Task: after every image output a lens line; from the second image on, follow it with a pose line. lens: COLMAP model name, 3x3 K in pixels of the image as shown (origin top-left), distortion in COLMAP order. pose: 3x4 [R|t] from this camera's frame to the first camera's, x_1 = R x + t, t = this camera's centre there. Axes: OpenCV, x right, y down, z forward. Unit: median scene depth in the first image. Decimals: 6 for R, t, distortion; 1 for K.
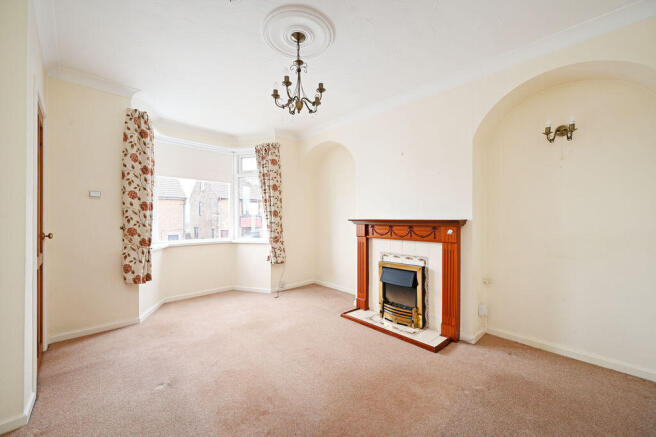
lens RADIAL K [[256.2, 0, 328.0], [0, 256.2, 218.5], [0, 0, 1]] dist [0.000407, -0.000024]
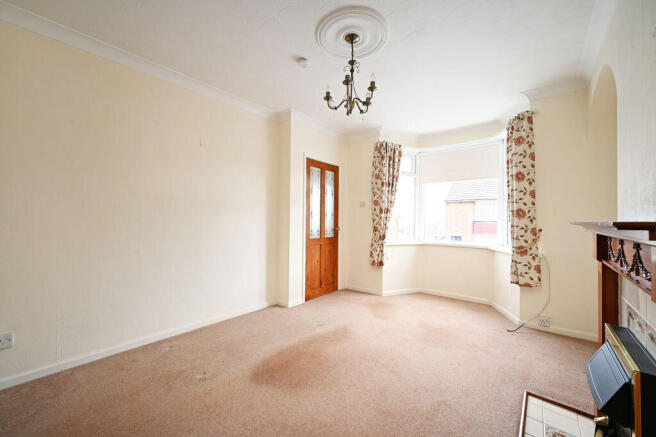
lens RADIAL K [[256.2, 0, 328.0], [0, 256.2, 218.5], [0, 0, 1]] dist [0.000407, -0.000024]
pose [[0.118208, -0.004473, -0.992979, 0.587661], [-0.007020, 0.999961, -0.005340, 0.003005], [0.992964, 0.007601, 0.118172, 0.538453]]
